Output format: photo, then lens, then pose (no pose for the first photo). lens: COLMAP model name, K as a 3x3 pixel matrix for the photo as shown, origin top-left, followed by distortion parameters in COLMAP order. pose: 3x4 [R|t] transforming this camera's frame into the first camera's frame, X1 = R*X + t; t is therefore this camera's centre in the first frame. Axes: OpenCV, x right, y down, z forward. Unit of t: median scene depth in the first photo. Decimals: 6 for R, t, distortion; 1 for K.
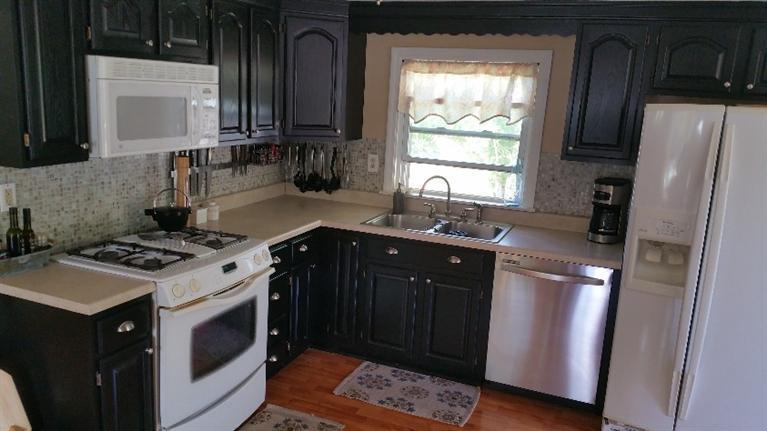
lens RADIAL K [[615.4, 0, 378.8], [0, 615.4, 217.3], [0, 0, 1]] dist [0.172664, -0.314431]
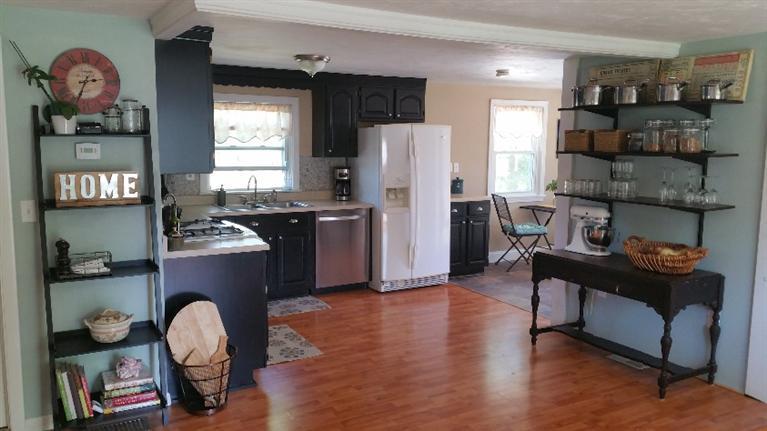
lens RADIAL K [[634.0, 0, 383.5], [0, 634.0, 215.5], [0, 0, 1]] dist [0.055522, -0.112515]
pose [[0.596558, -0.141515, 0.789995, -0.975083], [0.184089, 0.982215, 0.036935, 0.032097], [-0.781172, 0.123396, 0.612000, -0.211804]]
